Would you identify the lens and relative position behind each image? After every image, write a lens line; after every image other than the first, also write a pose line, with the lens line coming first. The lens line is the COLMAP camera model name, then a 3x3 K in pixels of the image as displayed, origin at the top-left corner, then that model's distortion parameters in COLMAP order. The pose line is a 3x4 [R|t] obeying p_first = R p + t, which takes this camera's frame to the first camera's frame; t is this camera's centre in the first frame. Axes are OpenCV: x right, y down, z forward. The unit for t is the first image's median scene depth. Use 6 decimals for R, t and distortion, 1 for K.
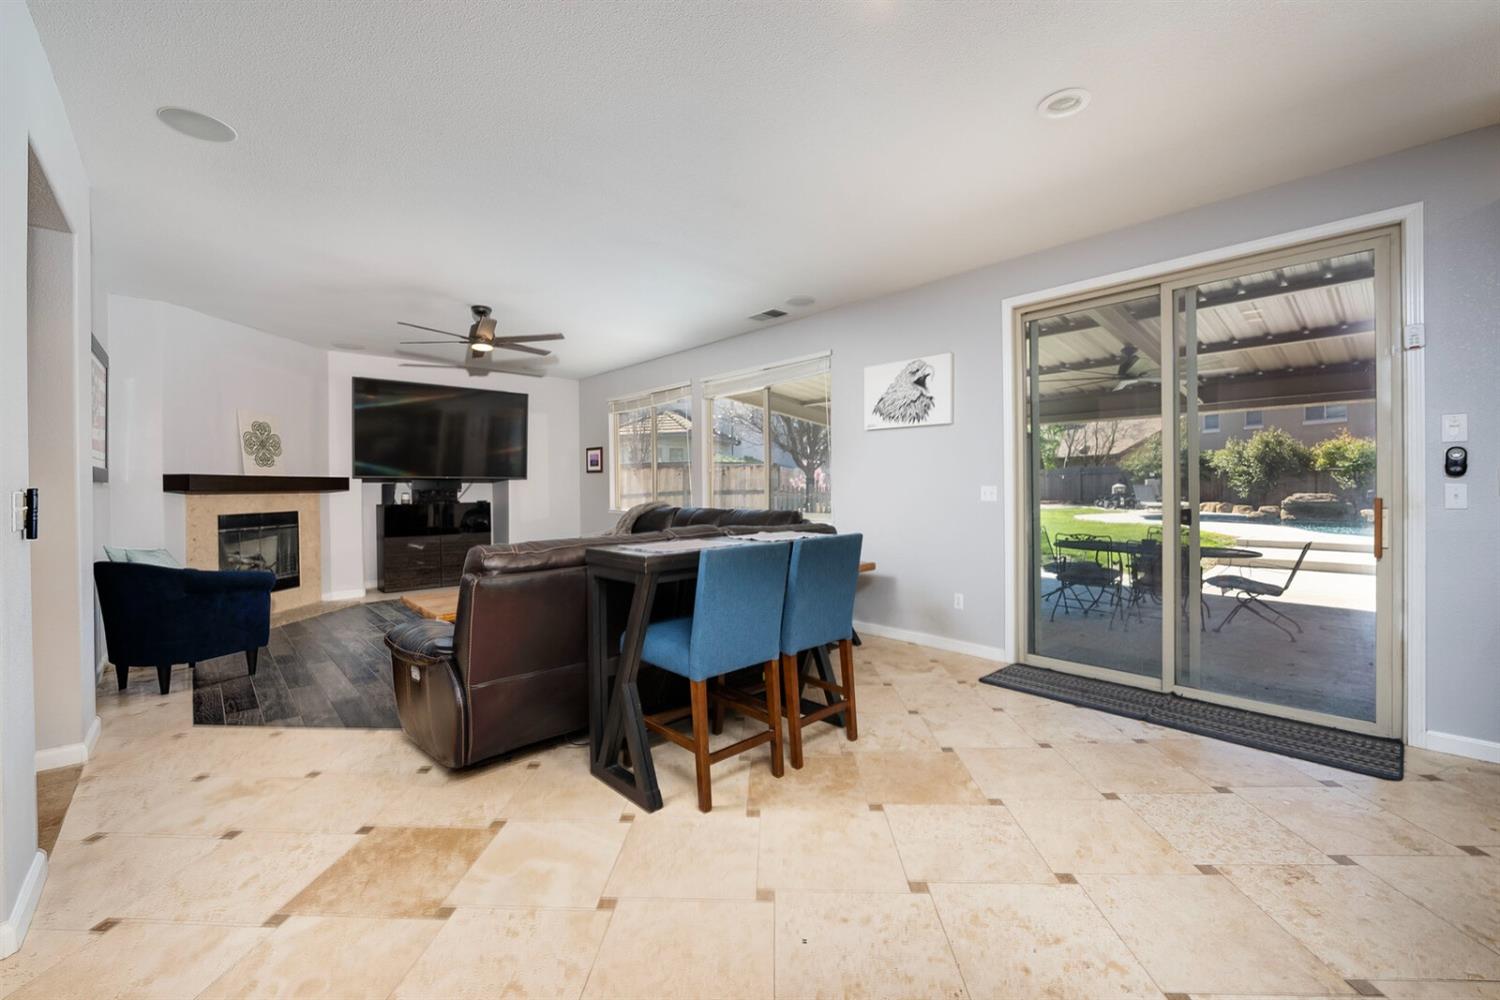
lens RADIAL K [[607.0, 0, 747.0], [0, 607.0, 485.8], [0, 0, 1]] dist [-0.010836, -0.000490]
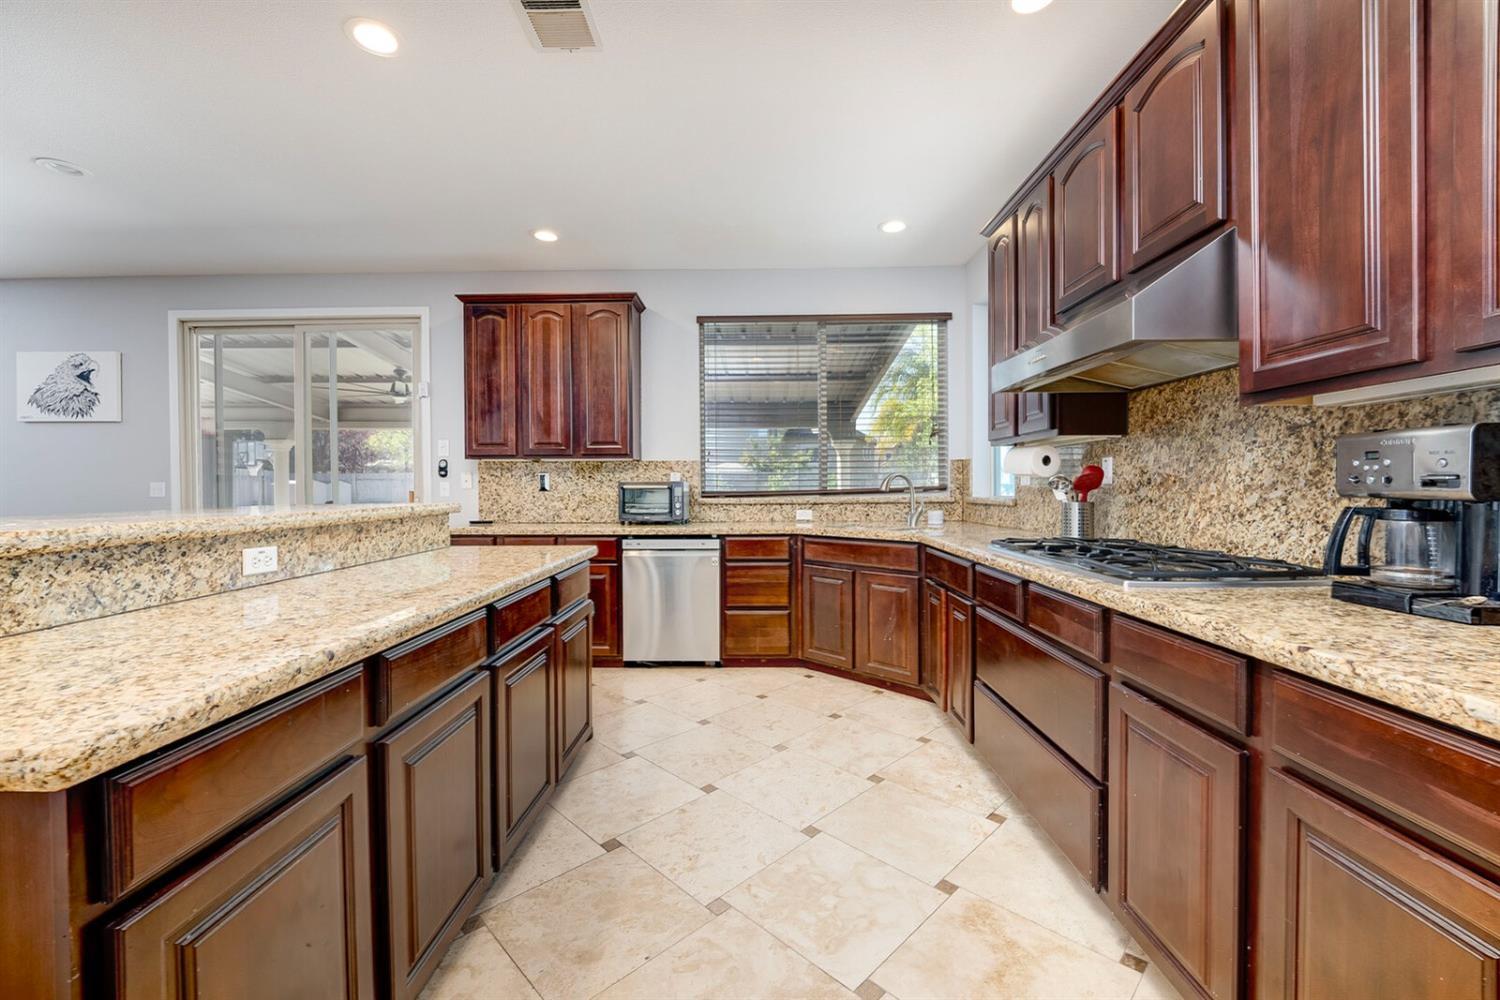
lens RADIAL K [[607.0, 0, 759.0], [0, 607.0, 498.3], [0, 0, 1]] dist [-0.010836, -0.000490]
pose [[0.683320, -0.009011, 0.730064, 0.325774], [-0.000918, 0.999912, 0.013201, 0.011448], [-0.730119, -0.009691, 0.683252, -0.456085]]
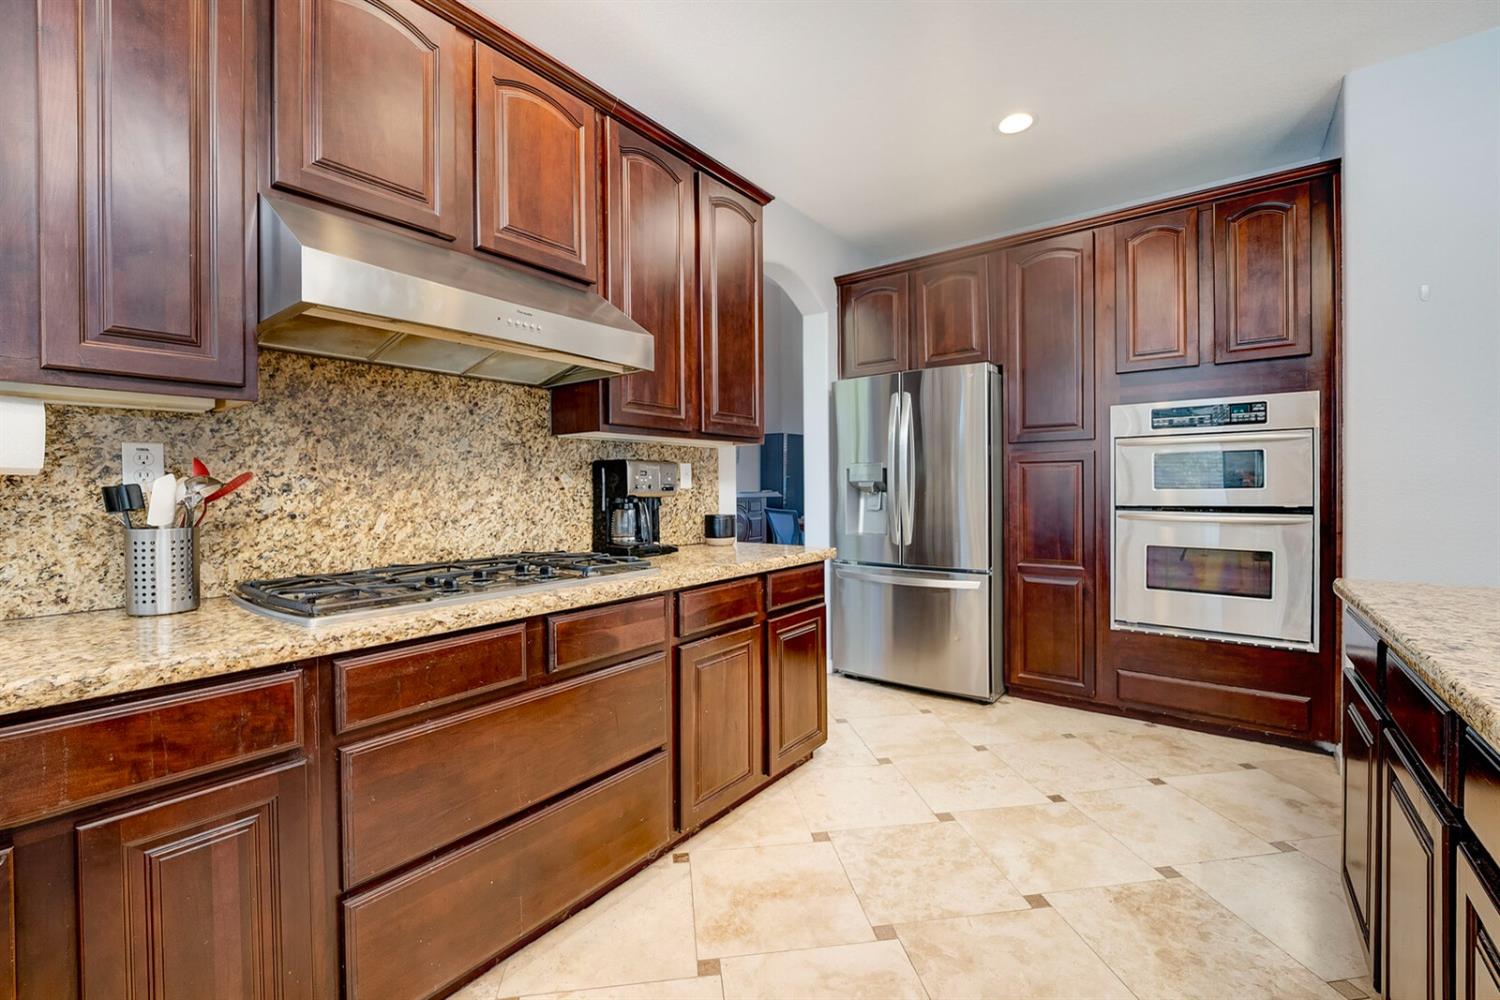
lens RADIAL K [[607.0, 0, 757.2], [0, 607.0, 494.4], [0, 0, 1]] dist [-0.010836, -0.000490]
pose [[-0.987395, 0.019411, -0.157083, 0.707850], [0.017448, 0.999752, 0.013866, 0.007176], [0.157313, 0.010951, -0.987488, 0.038891]]
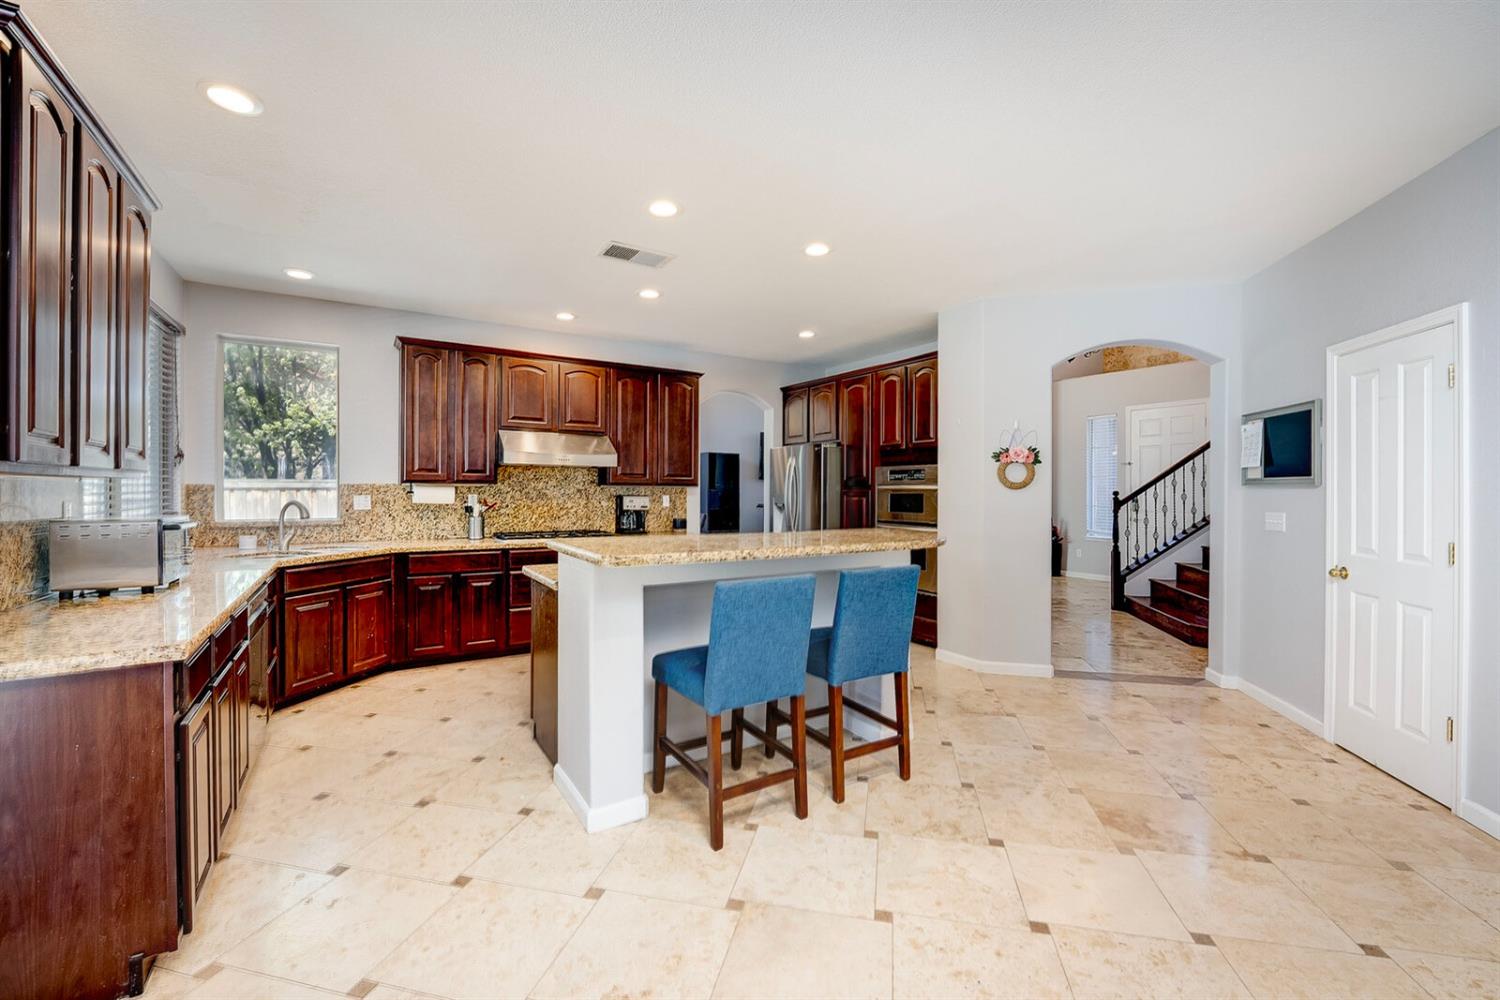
lens RADIAL K [[607.0, 0, 771.1], [0, 607.0, 490.1], [0, 0, 1]] dist [-0.010836, -0.000490]
pose [[-0.983441, 0.002571, 0.181209, 0.210502], [0.002306, 0.999996, -0.001669, -0.024414], [-0.181212, -0.001224, -0.983443, 0.706035]]
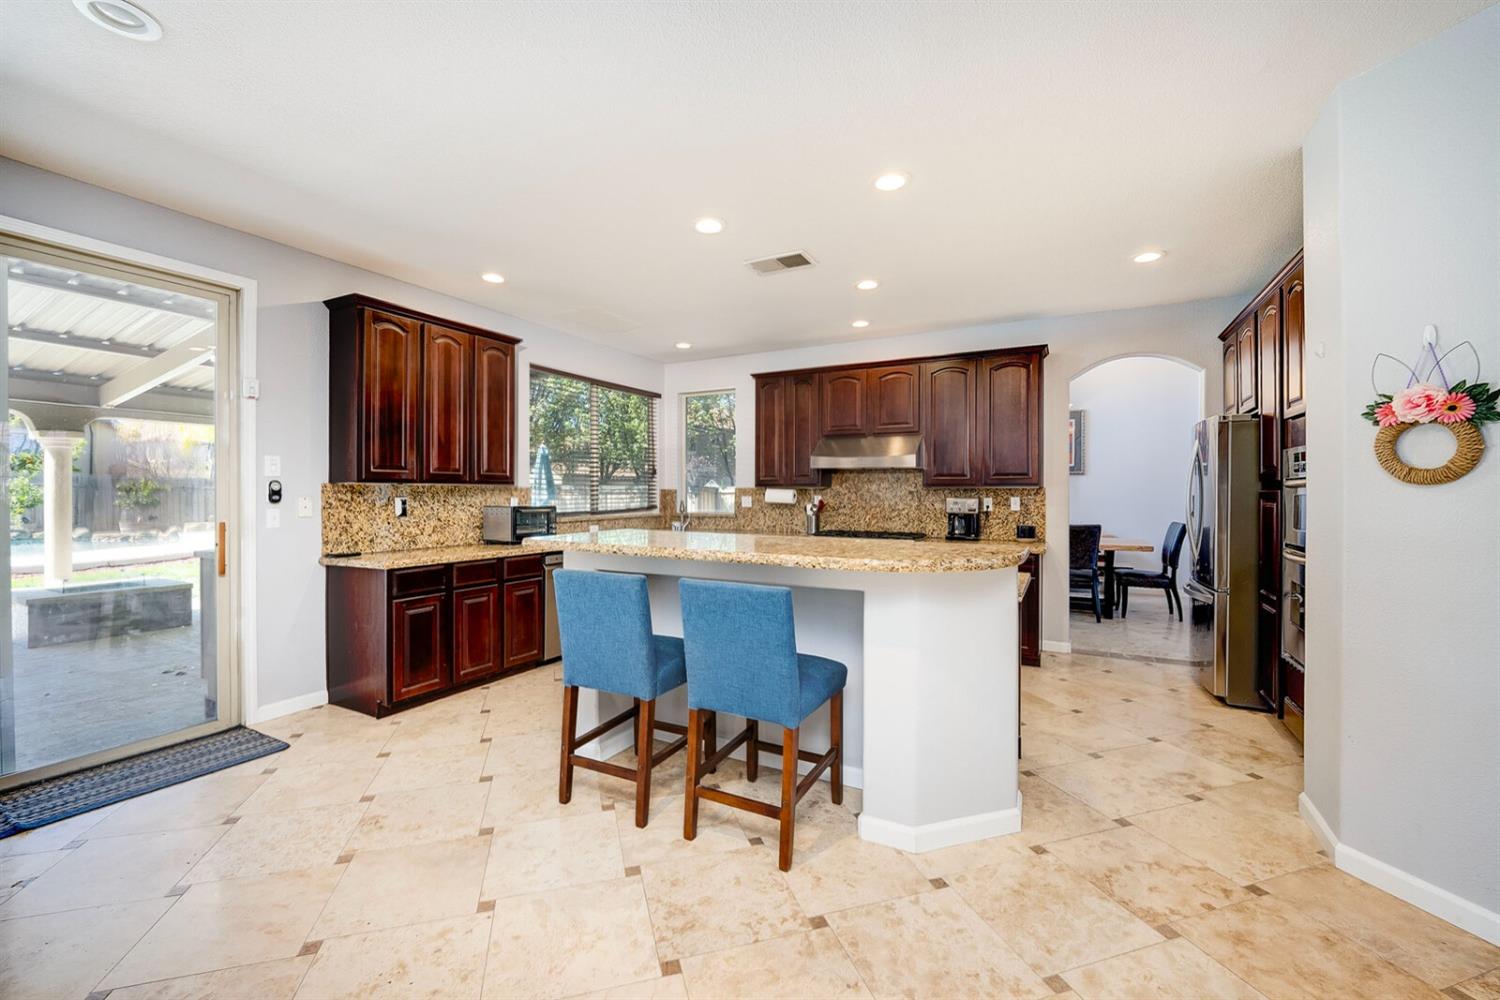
lens RADIAL K [[607.0, 0, 752.2], [0, 607.0, 499.0], [0, 0, 1]] dist [-0.010836, -0.000490]
pose [[-0.334648, -0.003901, 0.942335, -0.226435], [-0.000710, 0.999992, 0.003888, -0.017708], [-0.942343, 0.000632, -0.334648, 0.268626]]
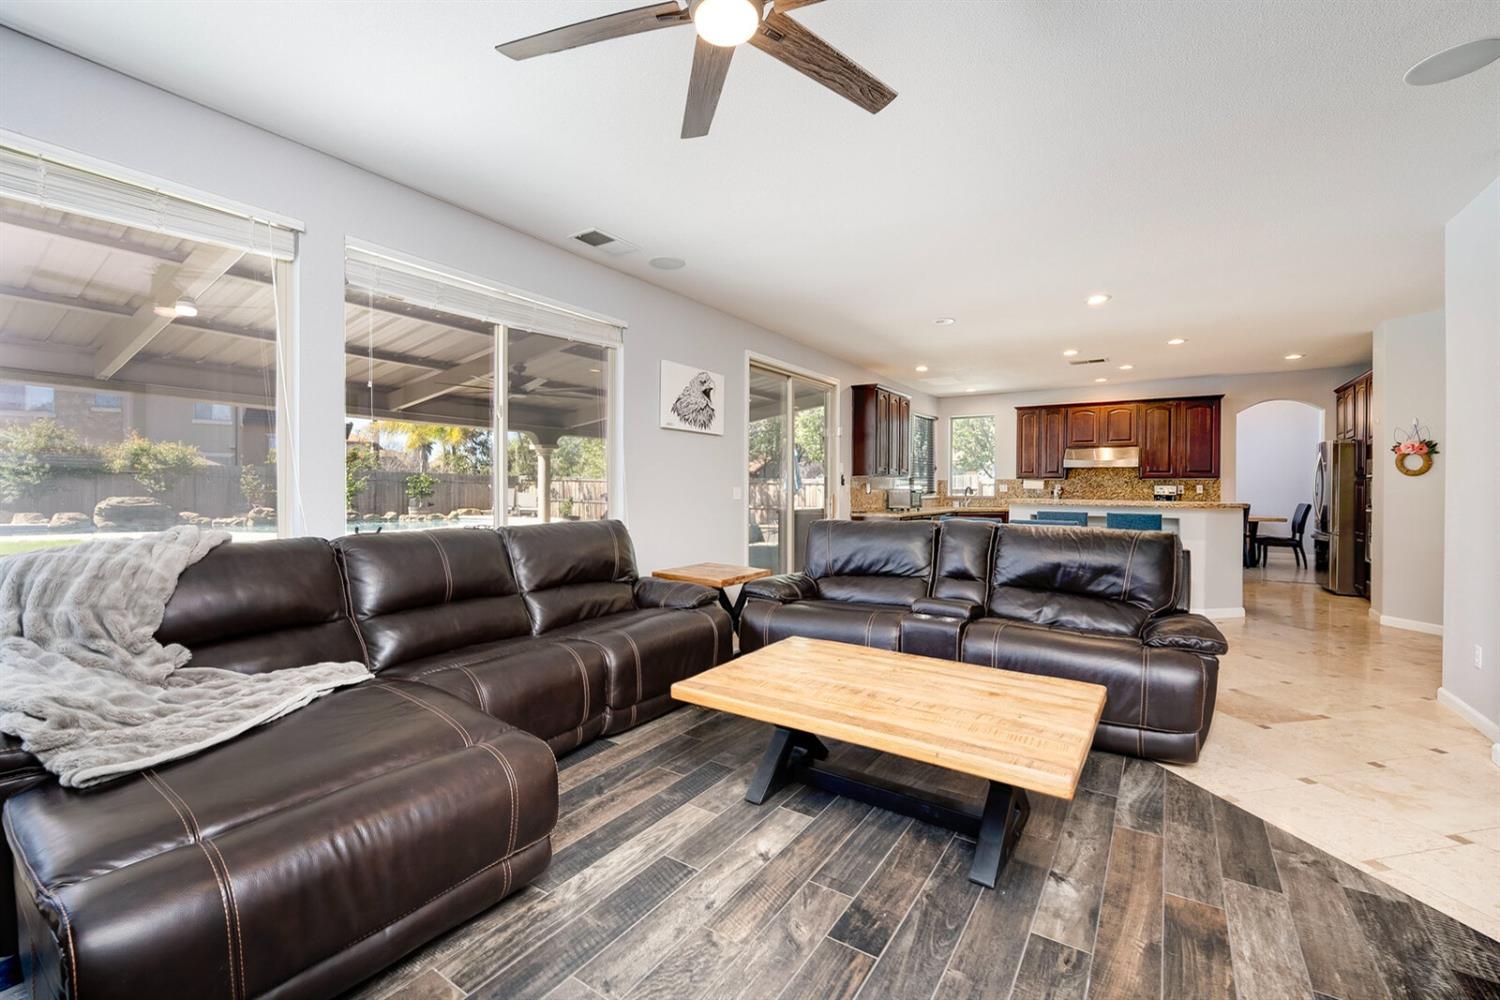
lens RADIAL K [[607.0, 0, 757.9], [0, 607.0, 496.8], [0, 0, 1]] dist [-0.010836, -0.000490]
pose [[-0.231103, -0.009178, 0.972886, -0.814272], [-0.003218, 0.999957, 0.008669, 0.007341], [-0.972924, -0.001127, -0.231123, 1.170168]]
